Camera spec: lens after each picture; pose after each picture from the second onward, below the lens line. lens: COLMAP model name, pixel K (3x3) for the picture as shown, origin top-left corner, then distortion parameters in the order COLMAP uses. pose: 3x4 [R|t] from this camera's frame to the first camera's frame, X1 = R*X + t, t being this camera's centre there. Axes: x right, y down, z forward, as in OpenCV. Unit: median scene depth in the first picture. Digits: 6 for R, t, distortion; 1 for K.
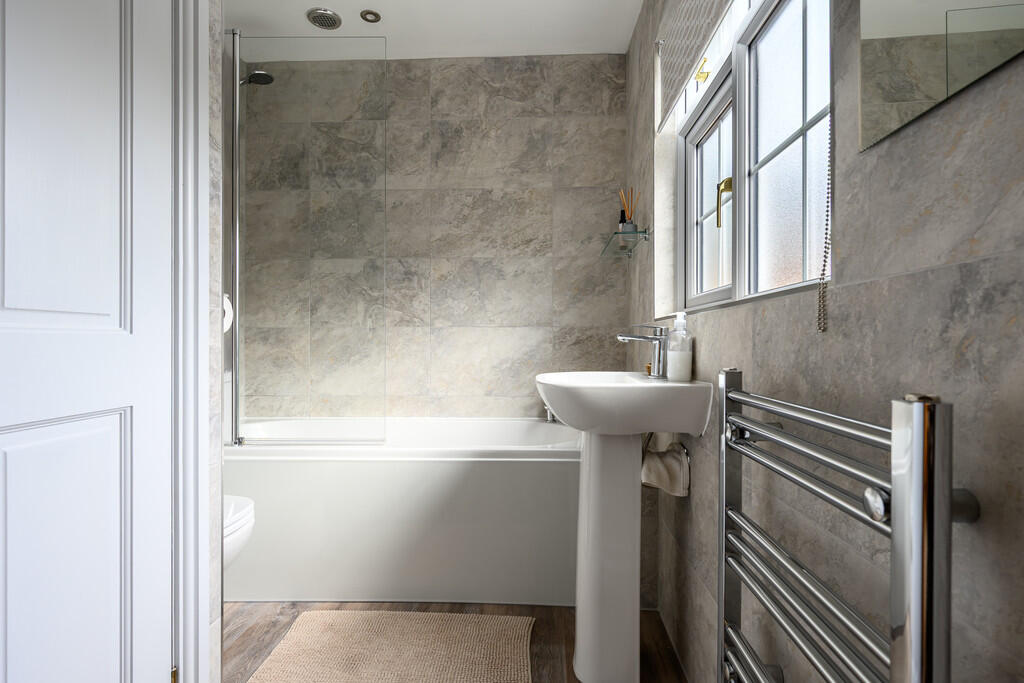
lens RADIAL K [[533.8, 0, 513.4], [0, 533.8, 341.6], [0, 0, 1]] dist [-0.003641, -0.000004]
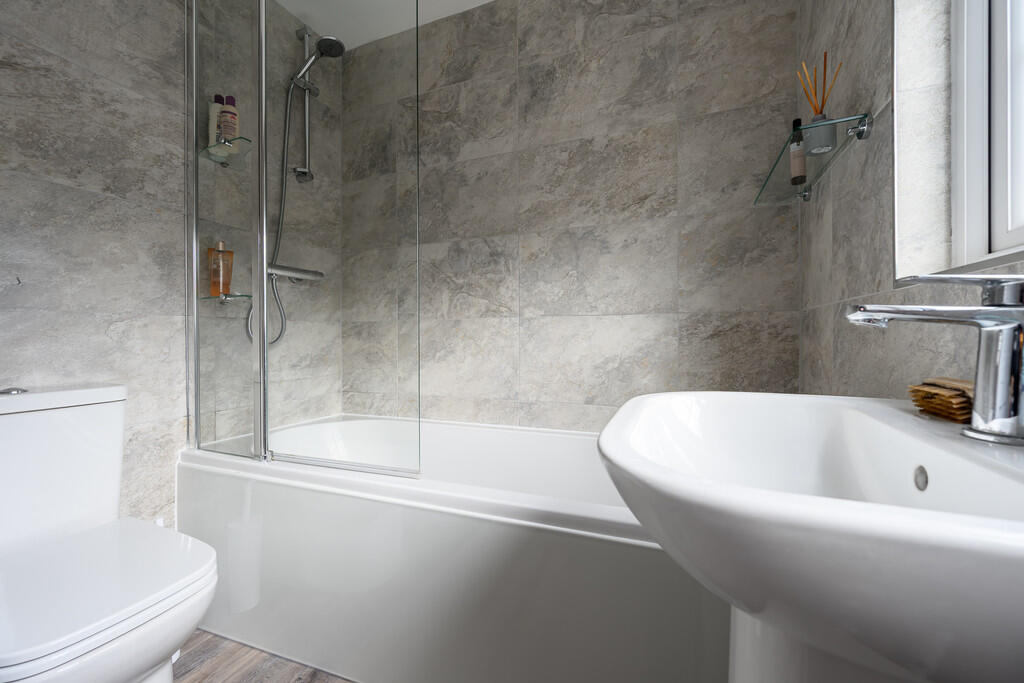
lens RADIAL K [[396.5, 0, 517.2], [0, 396.5, 339.8], [0, 0, 1]] dist [-0.004882, -0.000392]
pose [[0.947421, -0.002808, -0.319978, 0.038372], [0.001877, 0.999993, -0.003218, 0.009547], [0.319985, 0.002448, 0.947420, 0.418486]]
